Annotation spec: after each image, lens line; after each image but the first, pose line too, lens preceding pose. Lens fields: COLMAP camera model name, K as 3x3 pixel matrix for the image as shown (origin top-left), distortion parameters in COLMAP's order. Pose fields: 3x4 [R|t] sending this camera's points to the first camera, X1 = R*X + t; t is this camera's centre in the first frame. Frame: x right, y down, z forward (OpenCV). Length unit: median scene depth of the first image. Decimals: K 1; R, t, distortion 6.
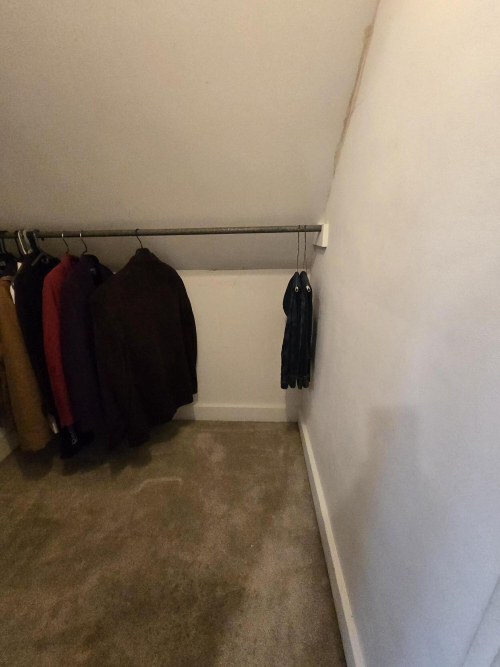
lens RADIAL K [[267.8, 0, 241.4], [0, 267.8, 335.0], [0, 0, 1]] dist [0.001806, 0.000449]
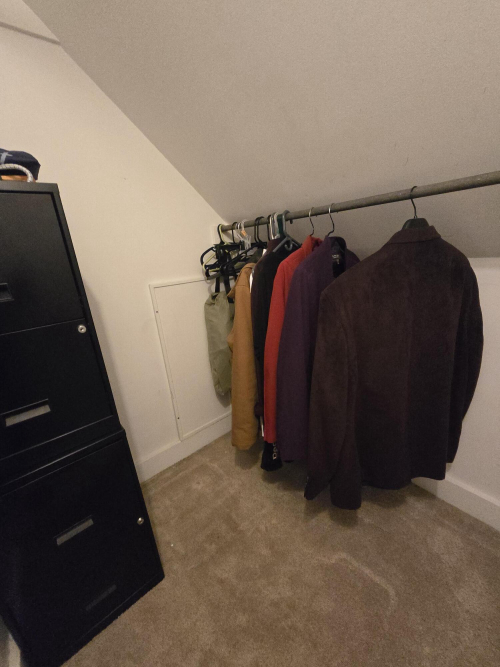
lens RADIAL K [[265.4, 0, 250.0], [0, 265.4, 333.5], [0, 0, 1]] dist [-0.015819, 0.000105]
pose [[0.679802, 0.185423, -0.709569, -0.151249], [-0.180123, 0.980089, 0.083548, -0.048798], [0.710933, 0.071014, 0.699666, 0.327529]]
